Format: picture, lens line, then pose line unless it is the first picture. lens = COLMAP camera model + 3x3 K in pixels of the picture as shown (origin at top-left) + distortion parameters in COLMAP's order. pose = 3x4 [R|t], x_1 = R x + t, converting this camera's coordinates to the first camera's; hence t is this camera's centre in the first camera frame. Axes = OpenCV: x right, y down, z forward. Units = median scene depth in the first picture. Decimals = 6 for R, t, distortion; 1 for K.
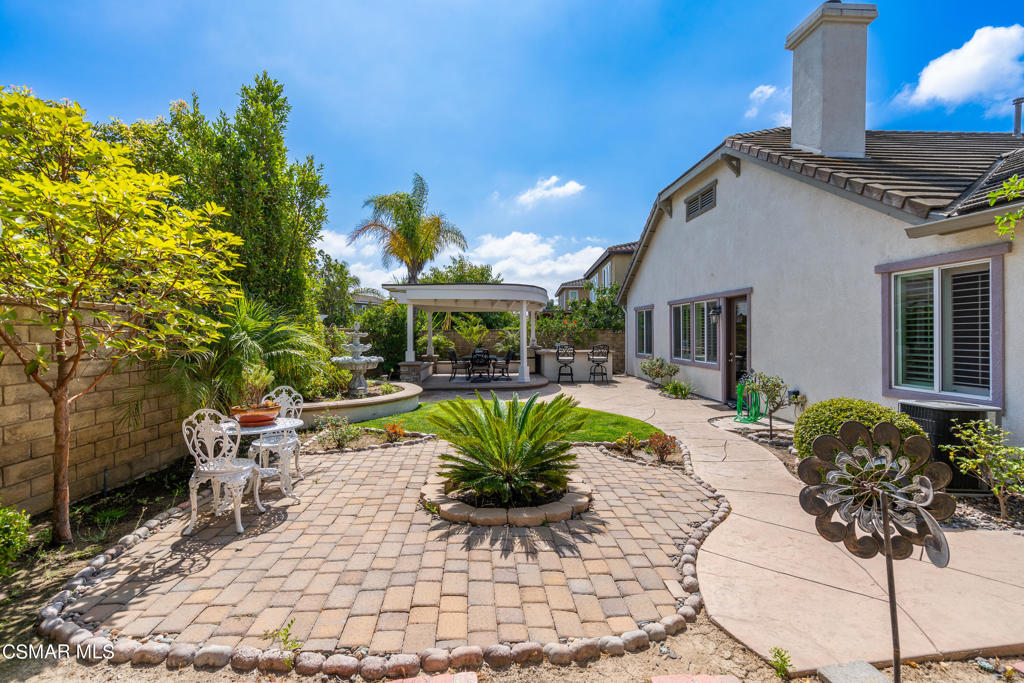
lens RADIAL K [[463.7, 0, 512.0], [0, 463.7, 341.5], [0, 0, 1]] dist [0.015342, 0.000069]
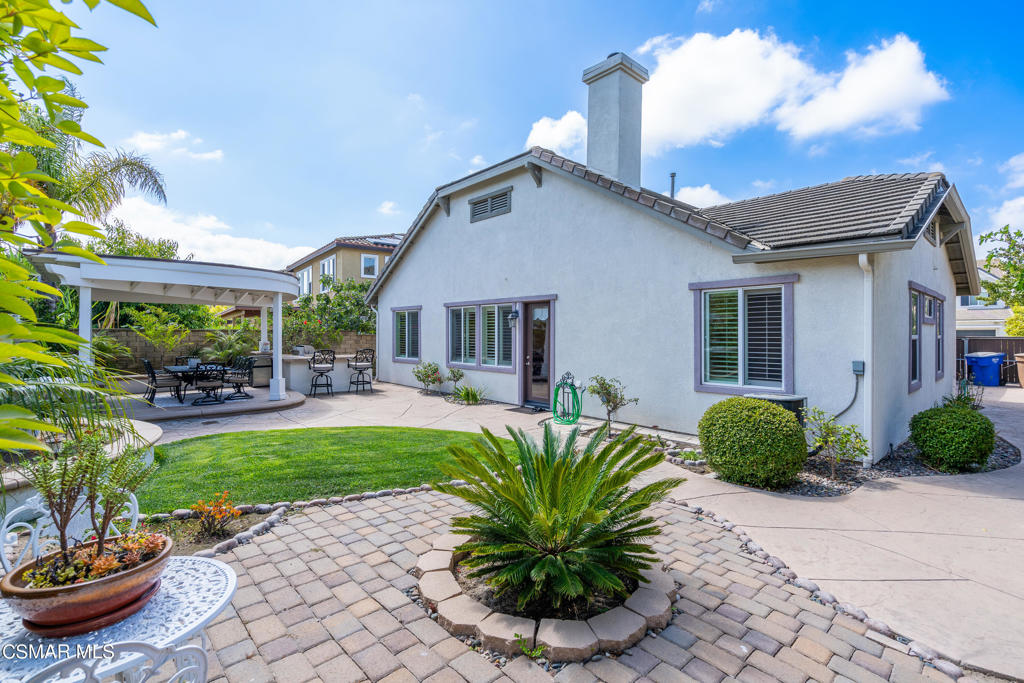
lens RADIAL K [[468.1, 0, 512.0], [0, 468.1, 341.5], [0, 0, 1]] dist [-0.000522, 0.000095]
pose [[0.783618, 0.001055, 0.621242, -0.207918], [0.001545, 0.999992, -0.003646, -0.005599], [-0.621241, 0.003817, 0.783610, 0.216026]]
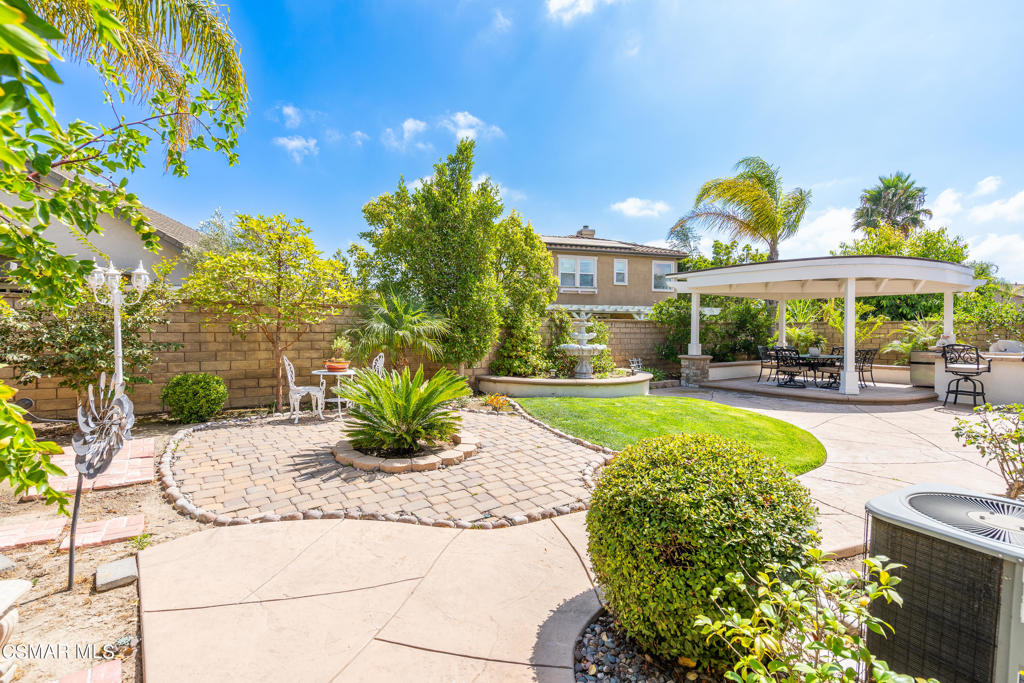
lens RADIAL K [[463.7, 0, 512.0], [0, 463.7, 341.5], [0, 0, 1]] dist [0.015342, 0.000069]
pose [[0.515609, 0.034258, -0.856139, 0.511054], [-0.023663, 0.999389, 0.025738, 0.001791], [0.856497, 0.006988, 0.516105, 0.264615]]
